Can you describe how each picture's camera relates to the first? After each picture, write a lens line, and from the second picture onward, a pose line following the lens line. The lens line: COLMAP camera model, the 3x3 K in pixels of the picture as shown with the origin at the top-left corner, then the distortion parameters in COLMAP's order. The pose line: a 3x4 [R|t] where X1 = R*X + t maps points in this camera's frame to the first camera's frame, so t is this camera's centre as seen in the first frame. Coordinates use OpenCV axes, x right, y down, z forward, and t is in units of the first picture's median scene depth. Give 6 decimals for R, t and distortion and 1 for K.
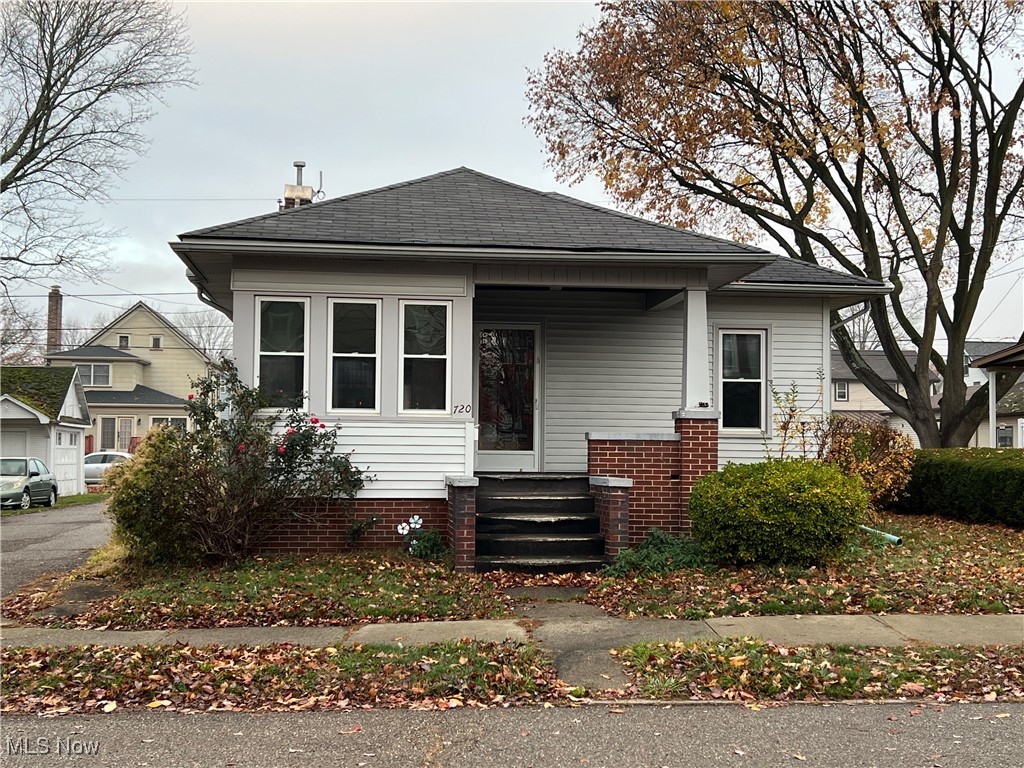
lens RADIAL K [[1390.9, 0, 511.9], [0, 1390.9, 384.0], [0, 0, 1]] dist [-0.005669, 0.000000]
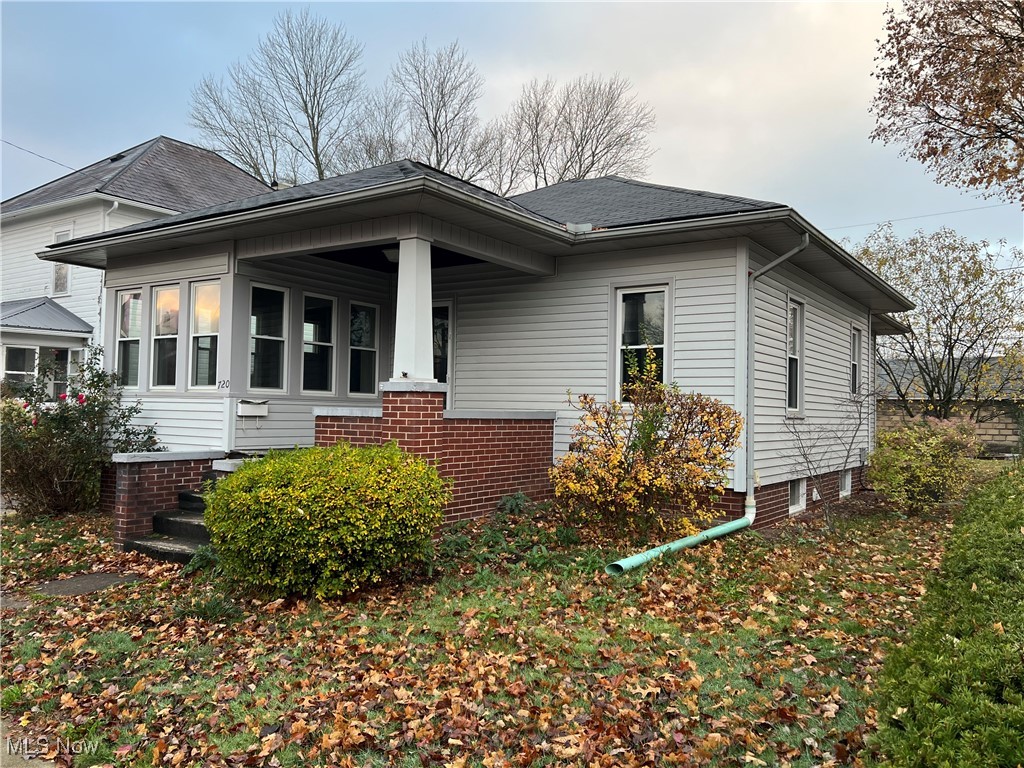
lens RADIAL K [[827.6, 0, 512.6], [0, 827.6, 385.1], [0, 0, 1]] dist [0.003292, 0.002163]
pose [[0.763736, -0.017564, -0.645290, 0.508066], [0.021086, 0.999775, -0.002256, 0.023877], [0.645185, -0.011883, 0.763934, 0.666715]]
